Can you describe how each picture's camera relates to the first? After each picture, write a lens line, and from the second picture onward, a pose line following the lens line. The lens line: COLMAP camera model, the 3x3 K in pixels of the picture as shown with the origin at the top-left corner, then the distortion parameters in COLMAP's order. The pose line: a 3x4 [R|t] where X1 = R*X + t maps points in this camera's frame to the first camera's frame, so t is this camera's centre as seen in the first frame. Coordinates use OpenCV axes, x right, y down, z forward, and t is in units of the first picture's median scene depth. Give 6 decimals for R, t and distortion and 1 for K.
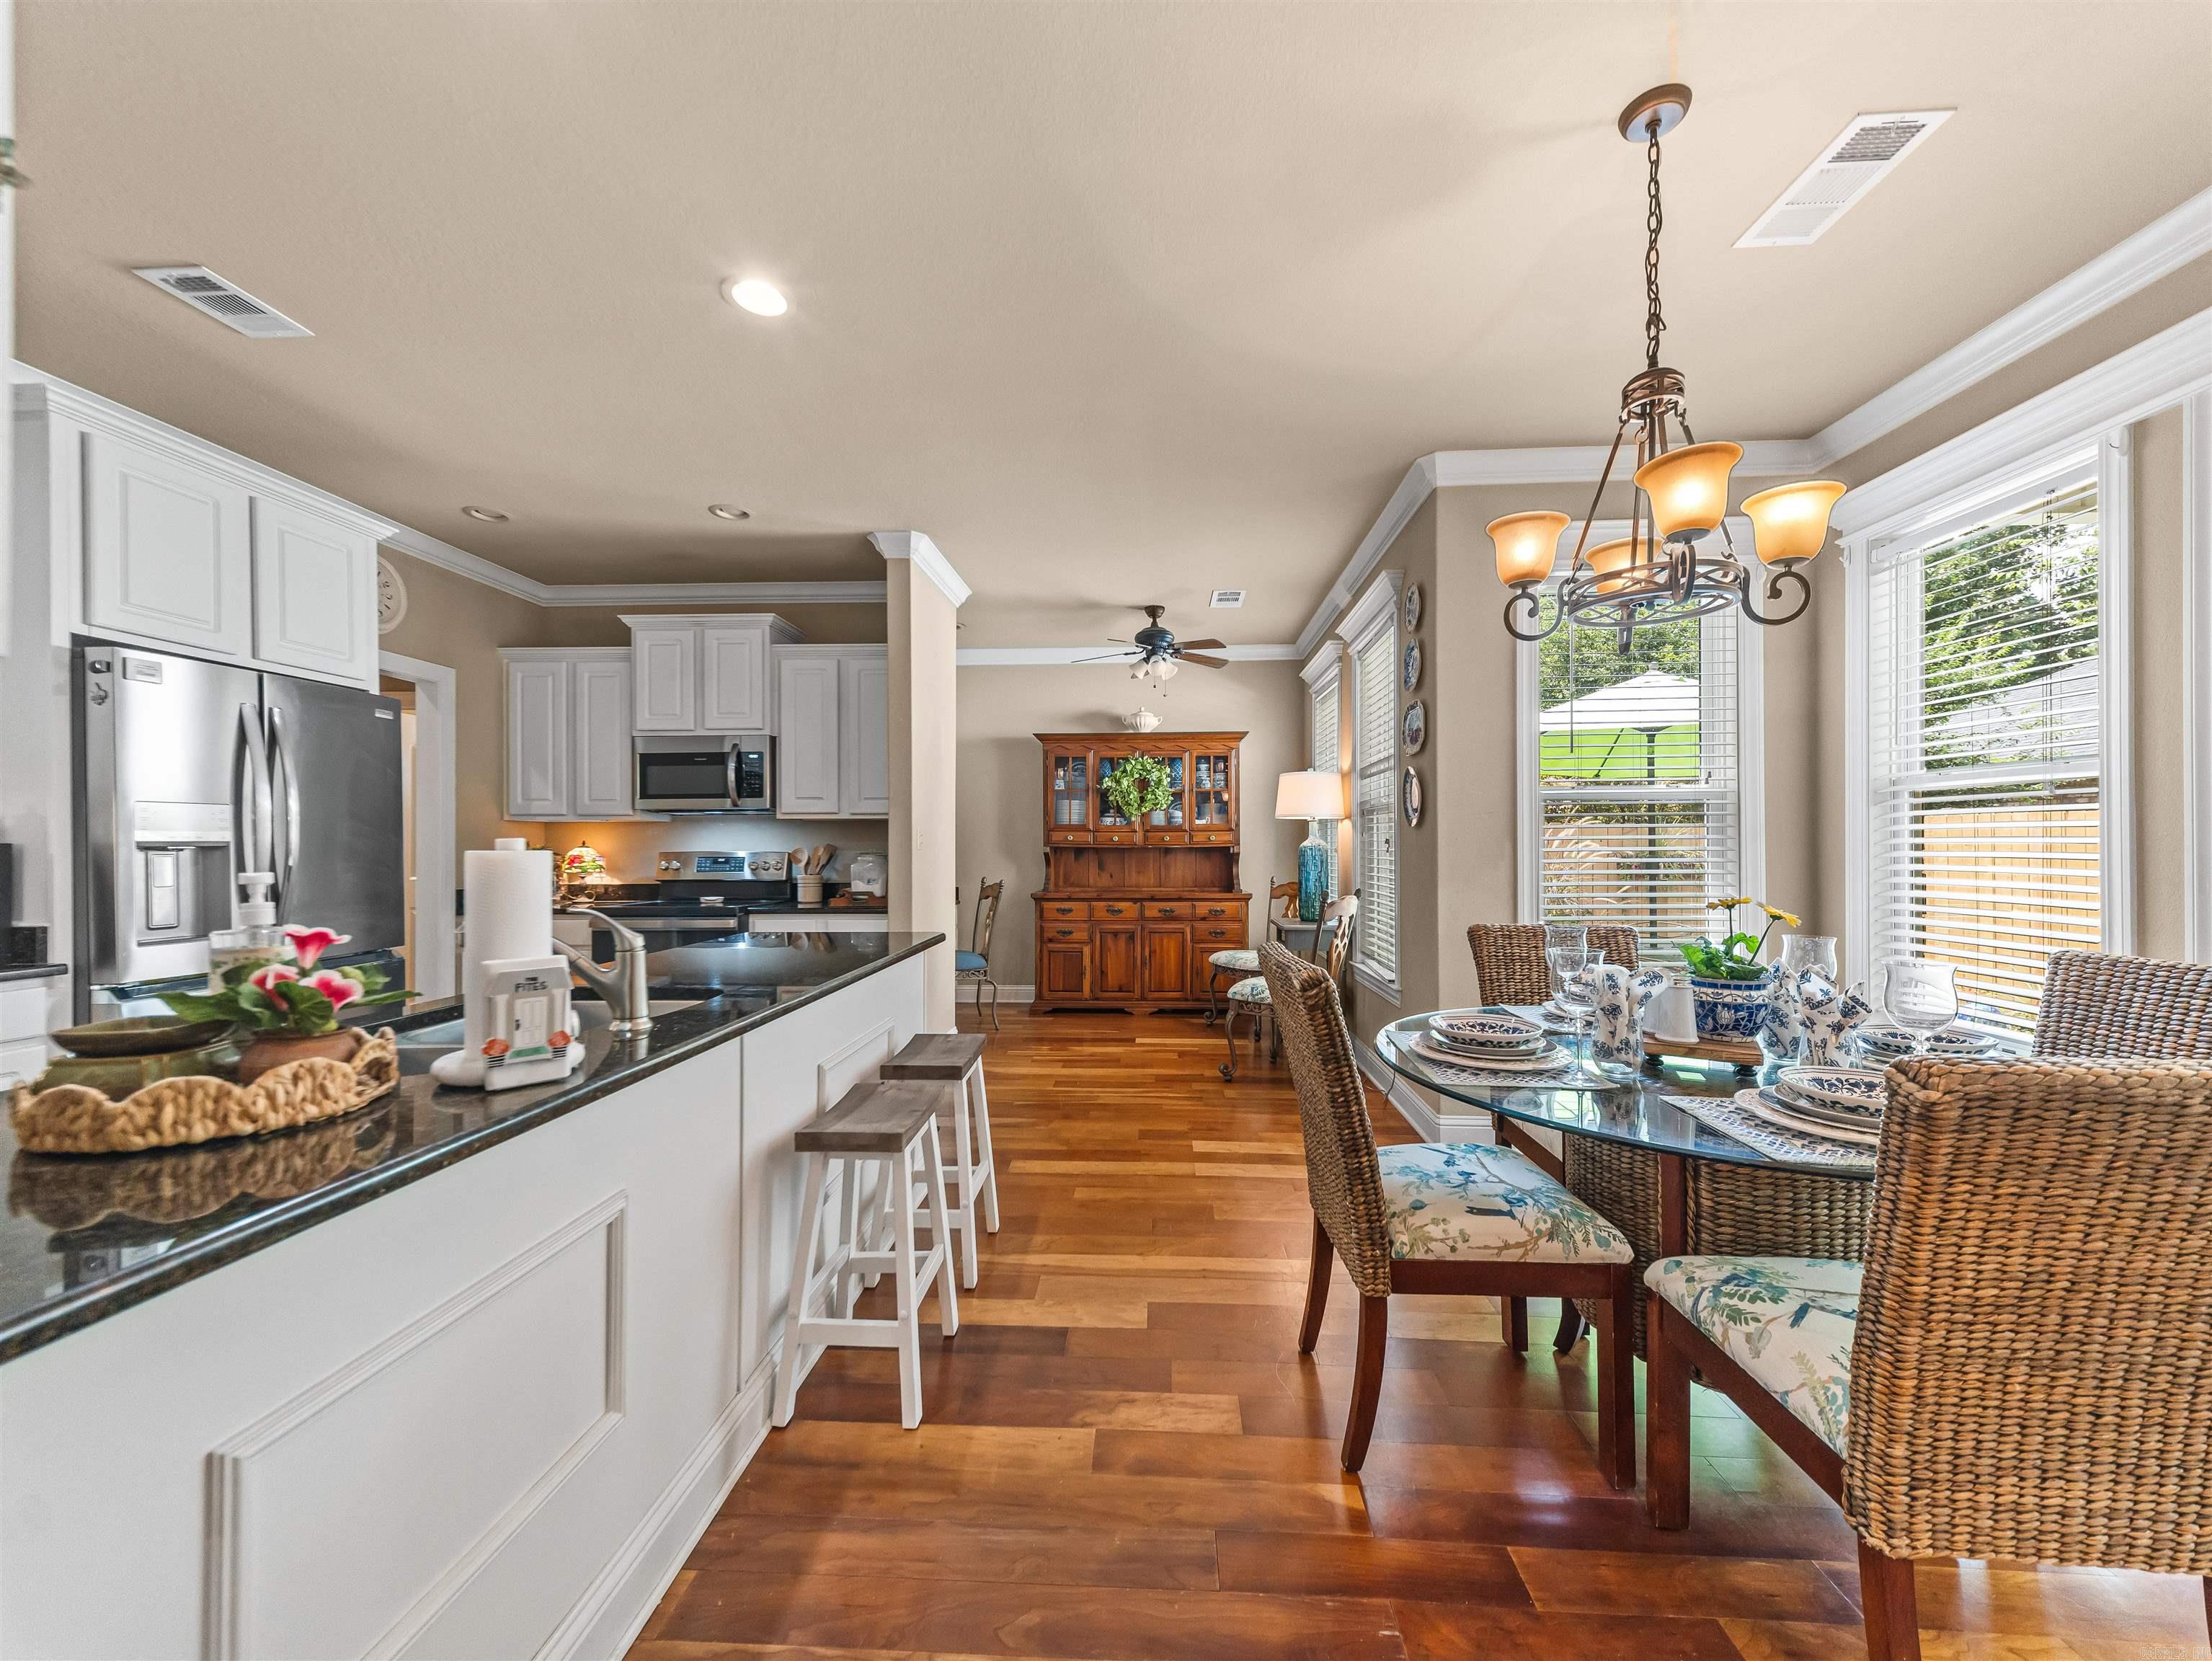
lens RADIAL K [[852.5, 0, 1117.7], [0, 852.5, 839.6], [0, 0, 1]] dist [0.036183, -0.014733]
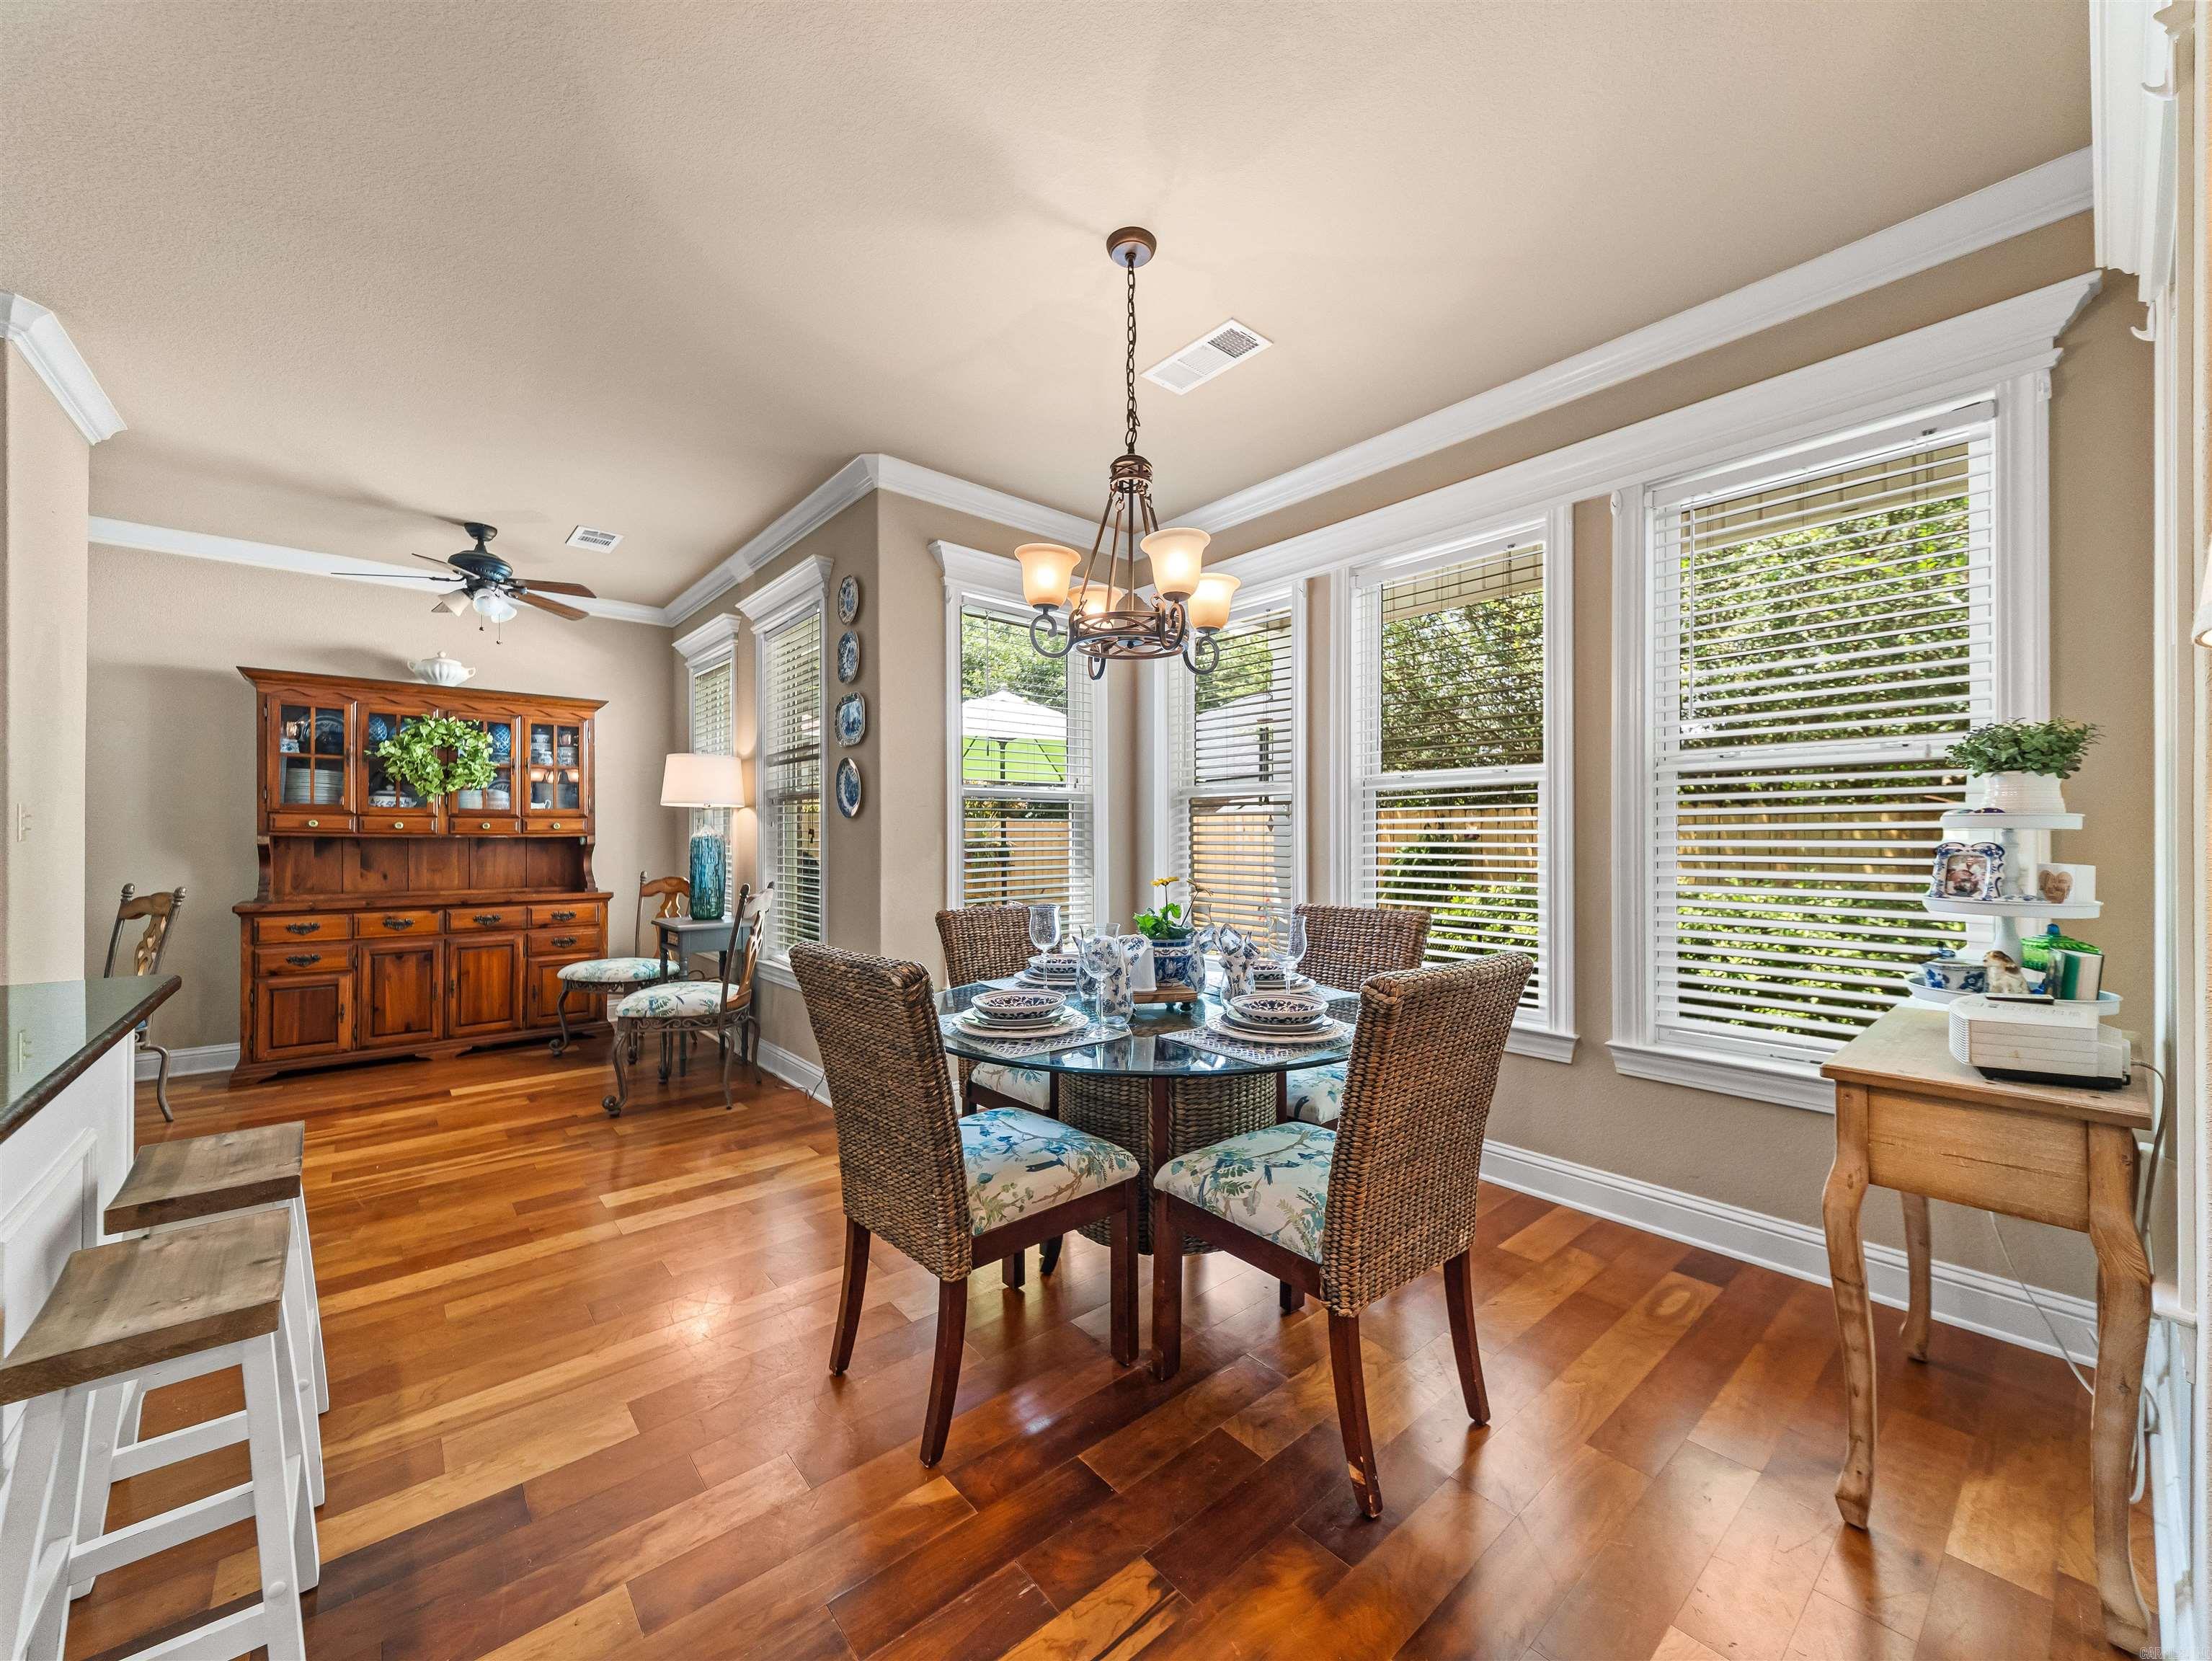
lens RADIAL K [[846.1, 0, 1106.0], [0, 846.1, 830.5], [0, 0, 1]] dist [0.045921, -0.022631]
pose [[0.723763, 0.008486, 0.689996, -0.127513], [-0.008762, 0.999957, -0.003108, 0.000608], [-0.689993, -0.003797, 0.723806, 0.069136]]
